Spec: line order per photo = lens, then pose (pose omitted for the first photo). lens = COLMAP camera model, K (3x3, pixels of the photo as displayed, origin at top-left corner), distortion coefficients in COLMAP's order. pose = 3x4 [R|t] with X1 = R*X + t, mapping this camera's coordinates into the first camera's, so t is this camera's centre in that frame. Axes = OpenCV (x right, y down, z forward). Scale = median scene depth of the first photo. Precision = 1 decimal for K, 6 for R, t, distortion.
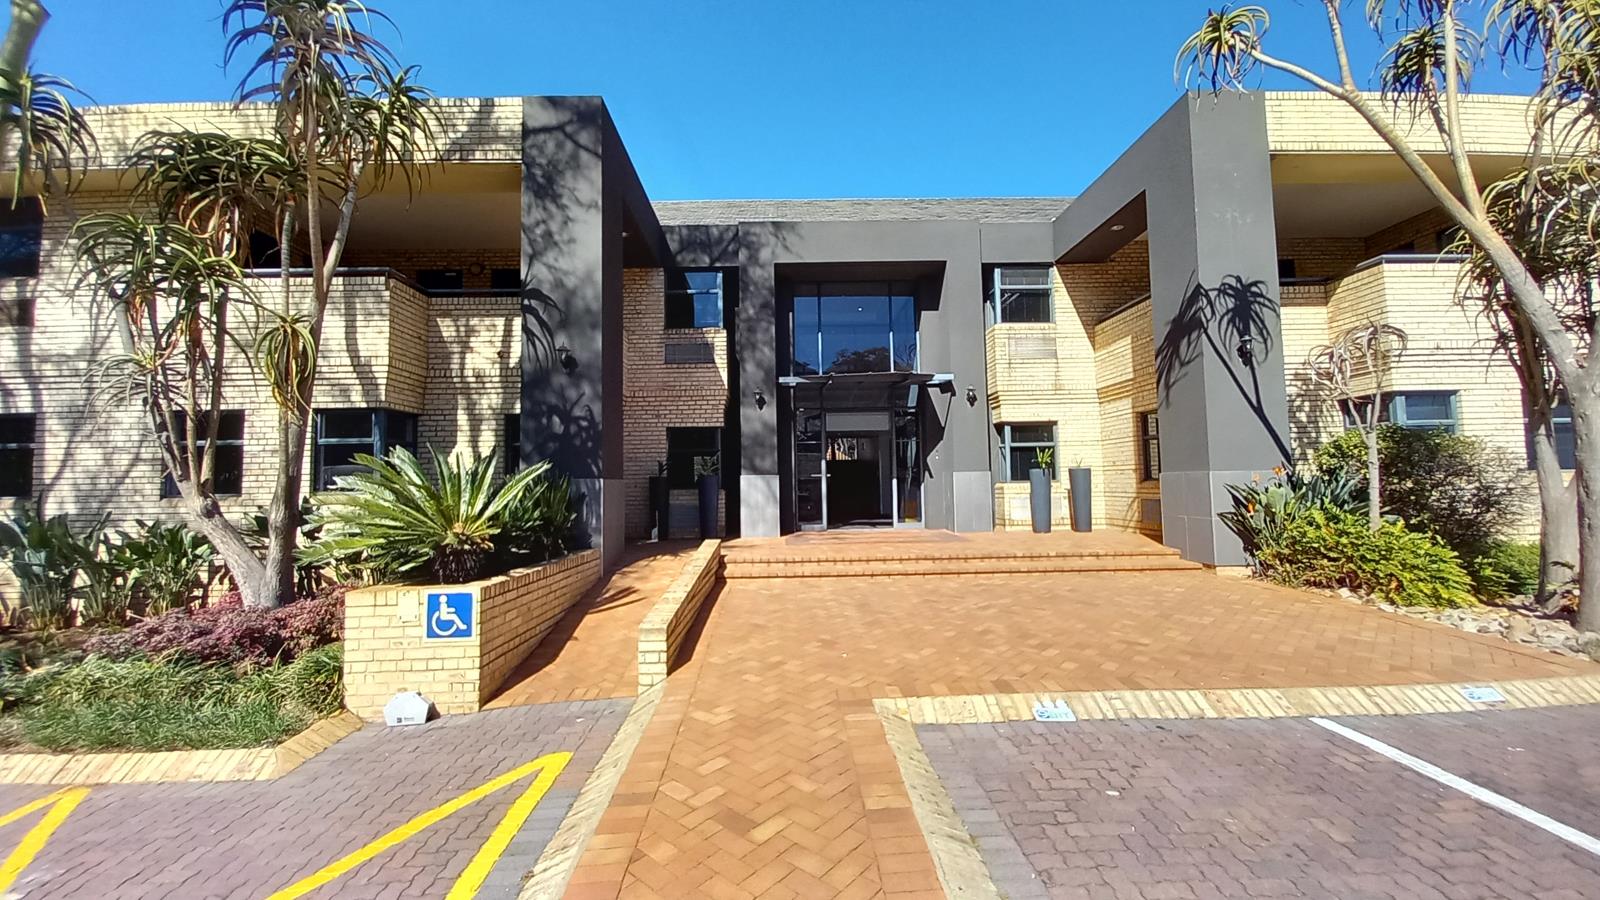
lens RADIAL K [[649.6, 0, 808.3], [0, 649.6, 449.3], [0, 0, 1]] dist [0.005863, -0.000271]
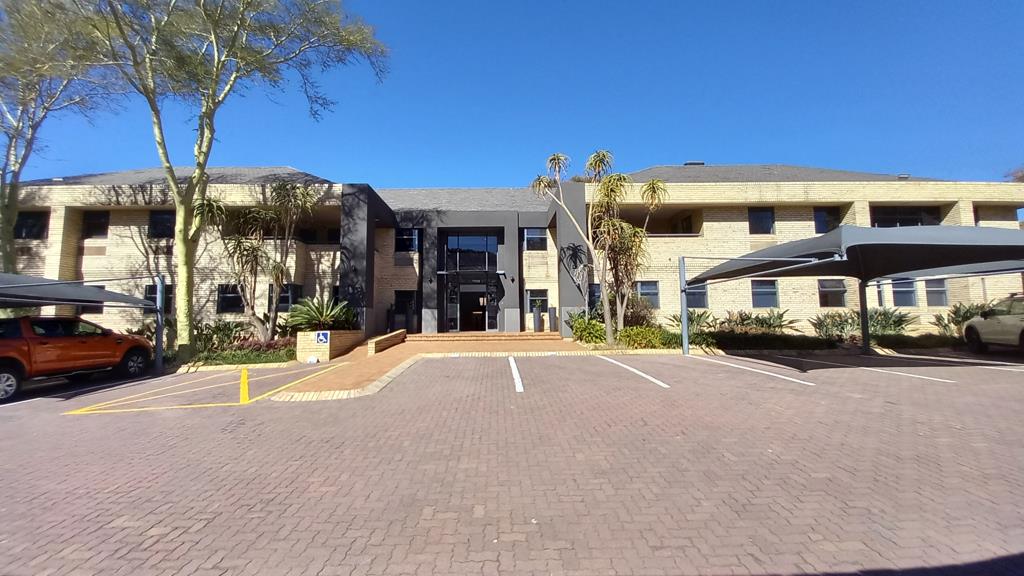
lens RADIAL K [[415.7, 0, 517.3], [0, 415.7, 287.6], [0, 0, 1]] dist [0.005863, -0.000271]
pose [[0.999952, 0.009005, 0.003908, 0.367850], [-0.008873, 0.999434, -0.032463, 0.006556], [-0.004198, 0.032427, 0.999465, -0.905951]]
